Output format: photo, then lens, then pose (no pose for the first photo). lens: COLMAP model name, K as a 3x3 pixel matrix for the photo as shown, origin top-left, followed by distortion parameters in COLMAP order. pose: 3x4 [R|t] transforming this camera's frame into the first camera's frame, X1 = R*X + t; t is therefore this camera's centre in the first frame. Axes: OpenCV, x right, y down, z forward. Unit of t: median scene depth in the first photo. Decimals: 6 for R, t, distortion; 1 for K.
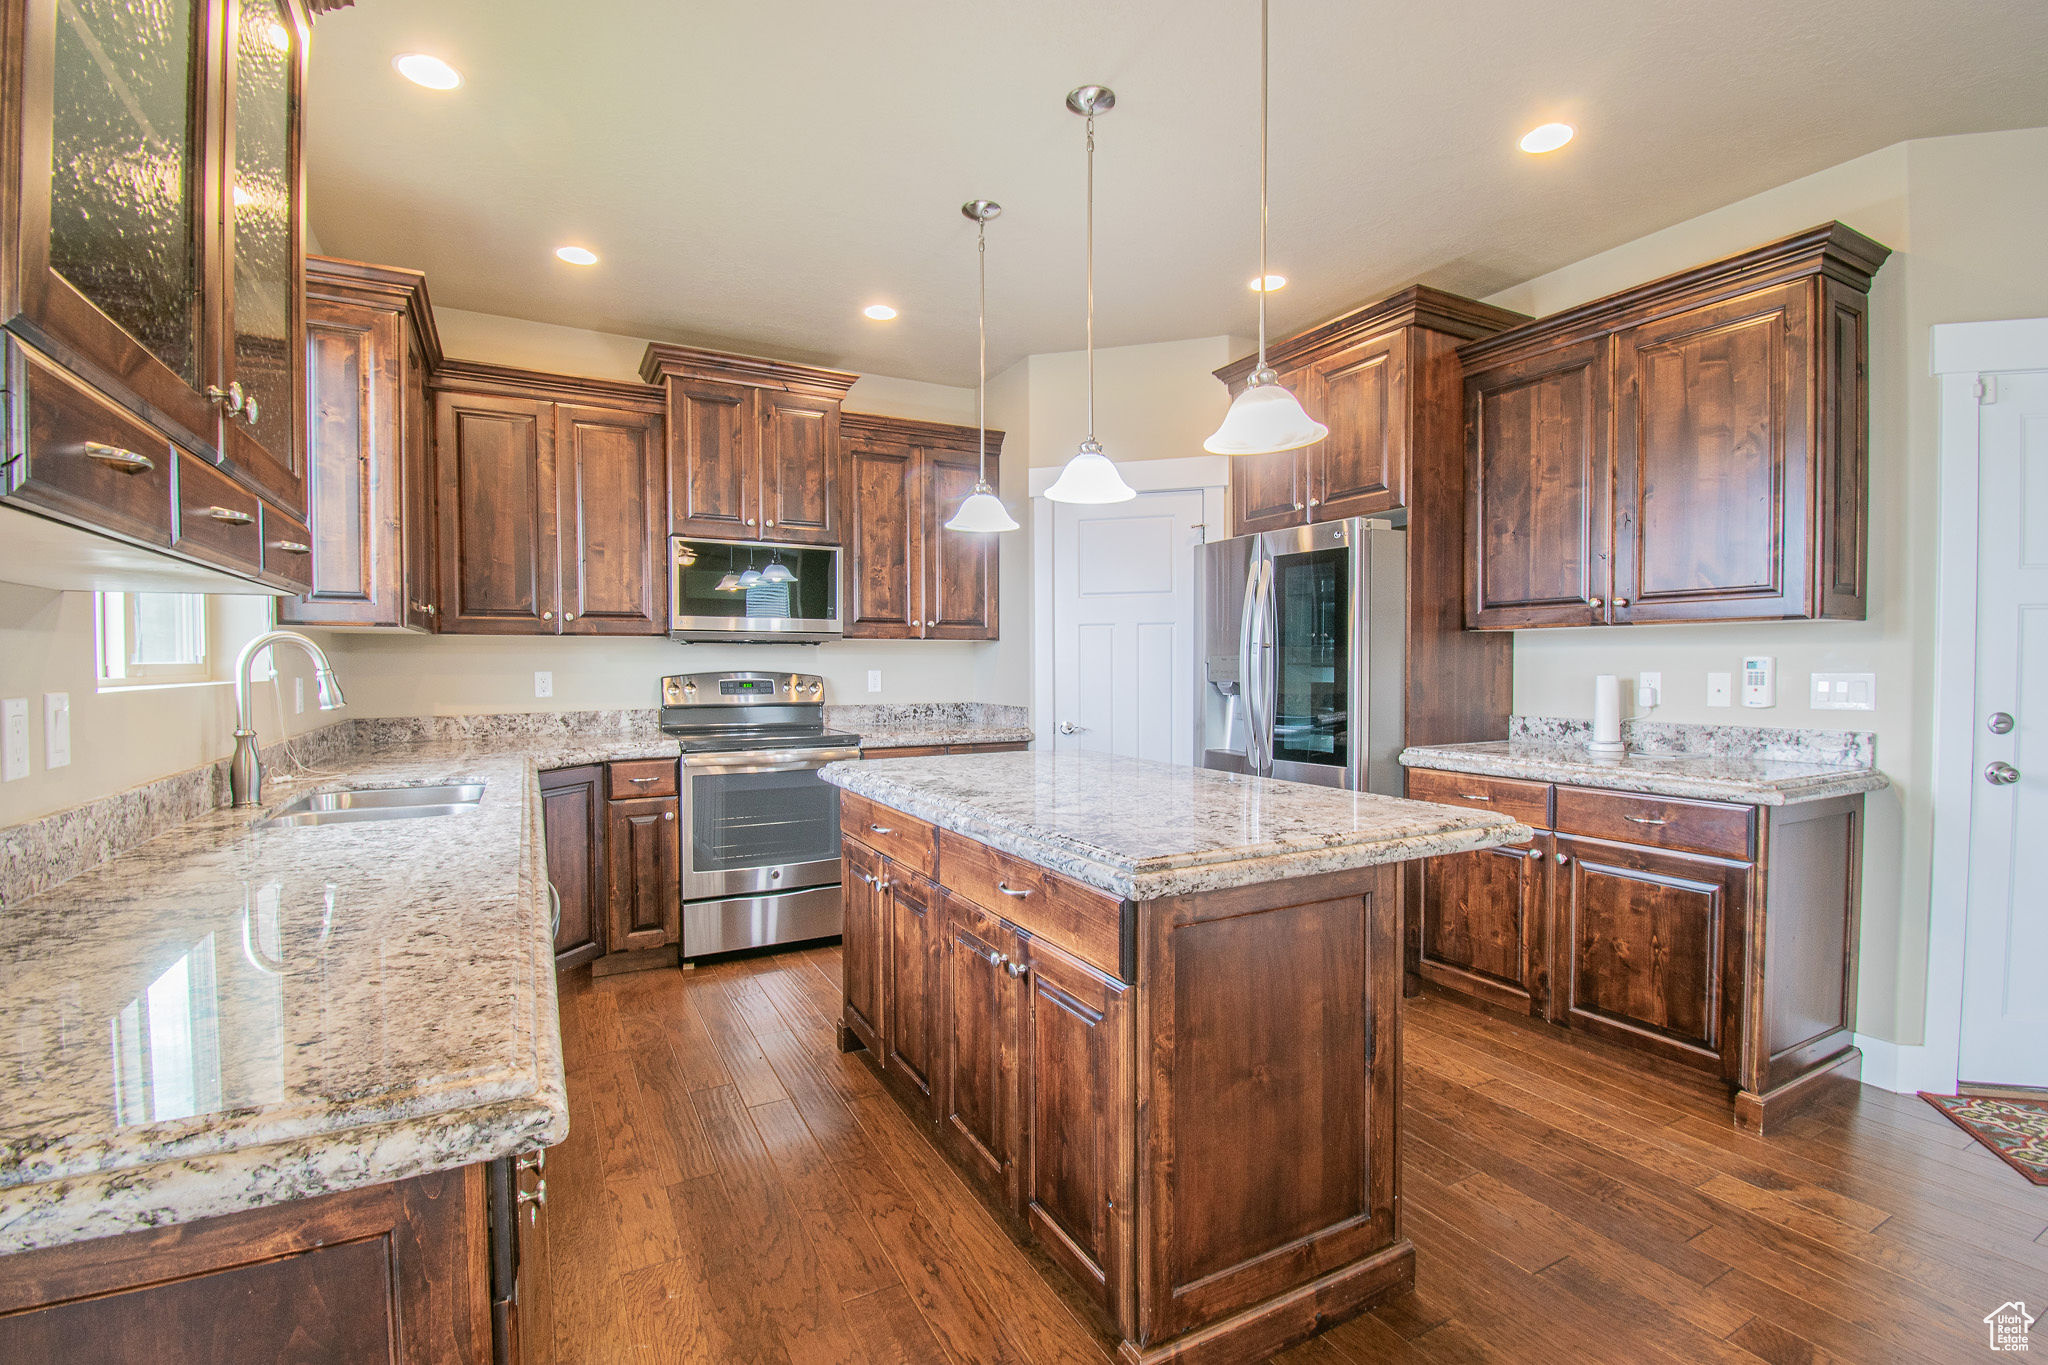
lens RADIAL K [[919.9, 0, 1029.1], [0, 919.9, 687.5], [0, 0, 1]] dist [0.019449, -0.025228]
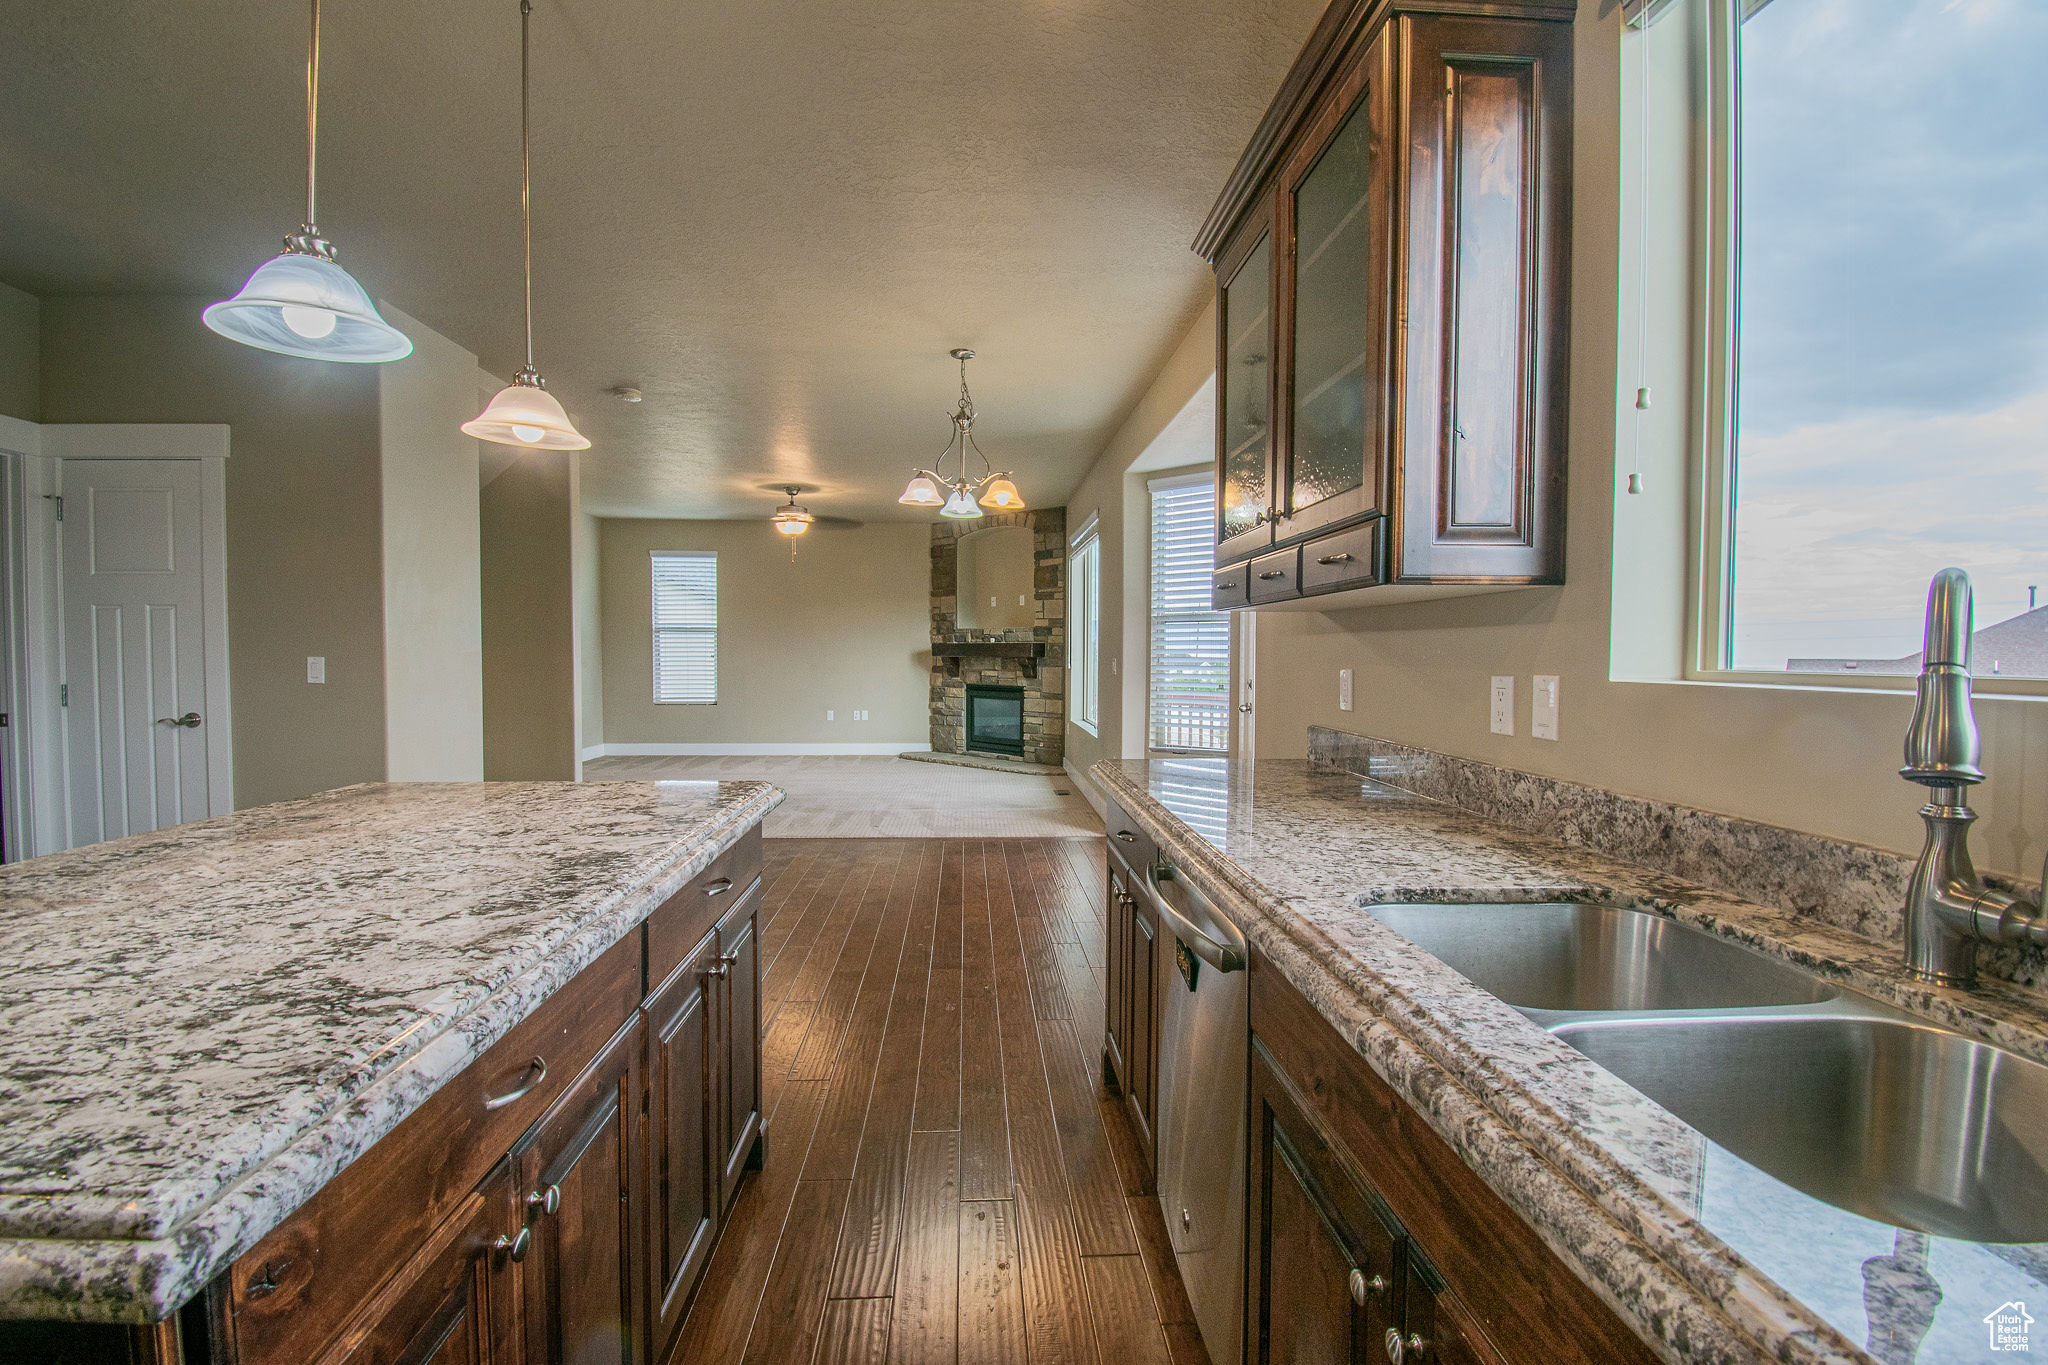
lens RADIAL K [[907.5, 0, 1015.4], [0, 907.5, 684.2], [0, 0, 1]] dist [0.020431, -0.029673]
pose [[-0.903036, -0.014929, 0.429305, -0.350553], [0.011960, 0.998135, 0.059868, -0.022229], [-0.429398, 0.059197, -0.901173, 0.859363]]
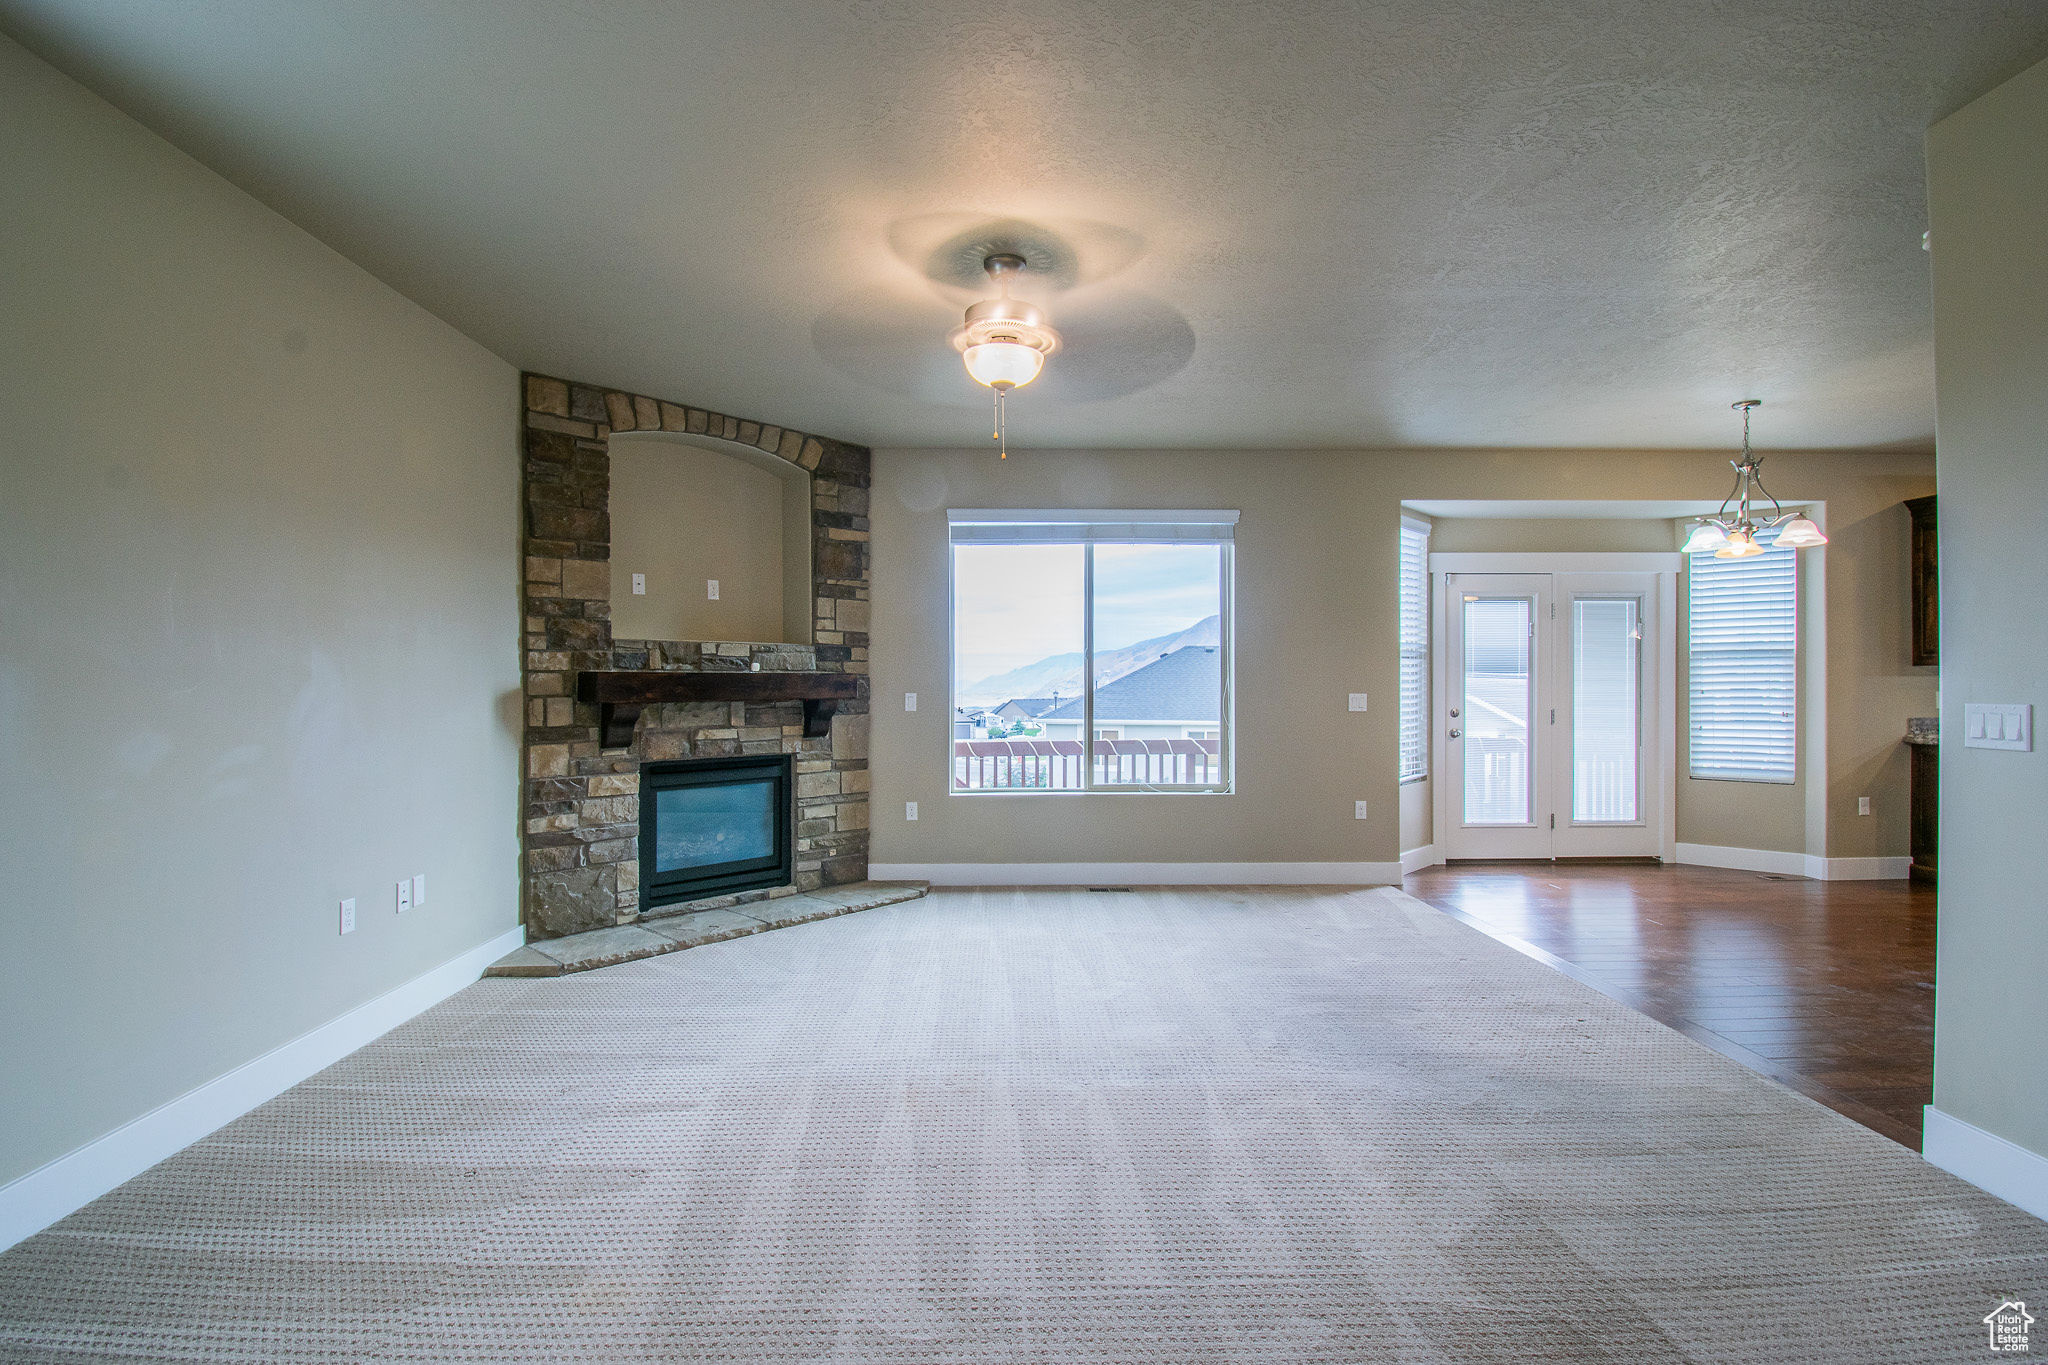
lens RADIAL K [[932.7, 0, 1023.9], [0, 932.7, 686.1], [0, 0, 1]] dist [0.019441, -0.026771]
pose [[-0.452687, 0.007175, -0.891641, 1.861199], [-0.020060, 0.999633, 0.018229, 0.002585], [0.891444, 0.026138, -0.452377, -0.519931]]
